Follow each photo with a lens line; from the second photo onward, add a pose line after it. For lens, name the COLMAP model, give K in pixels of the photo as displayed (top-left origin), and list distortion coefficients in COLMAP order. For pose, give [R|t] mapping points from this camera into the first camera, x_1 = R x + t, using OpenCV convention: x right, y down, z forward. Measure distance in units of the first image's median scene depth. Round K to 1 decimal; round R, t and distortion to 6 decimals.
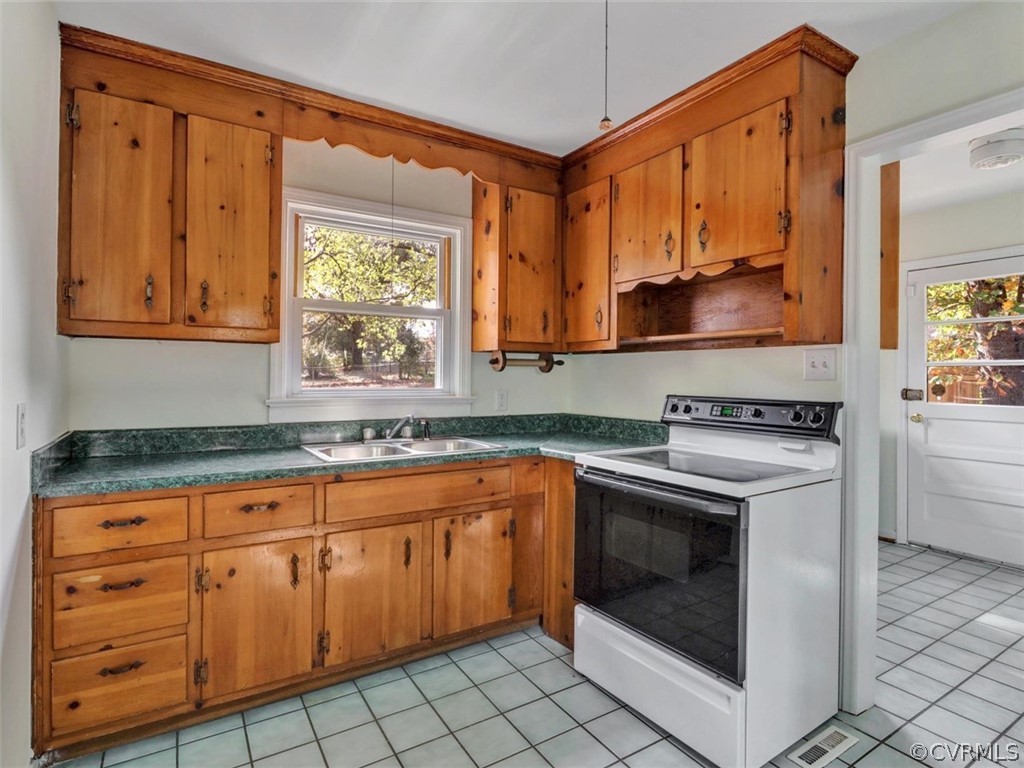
lens RADIAL K [[539.2, 0, 514.5], [0, 539.2, 380.7], [0, 0, 1]] dist [0.003549, -0.004014]
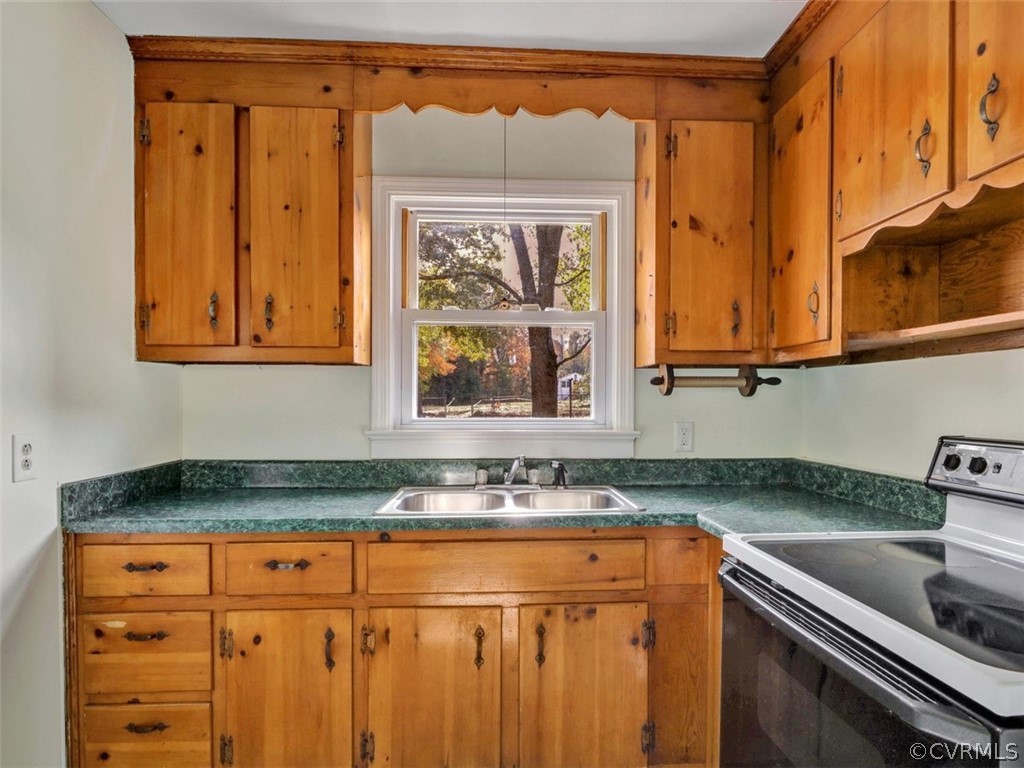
lens RADIAL K [[600.0, 0, 508.5], [0, 600.0, 410.4], [0, 0, 1]] dist [-0.002167, -0.001112]
pose [[0.879104, 0.002722, -0.476623, 0.213550], [-0.000297, 0.999987, 0.005163, -0.002399], [0.476630, -0.004397, 0.879093, 0.310519]]
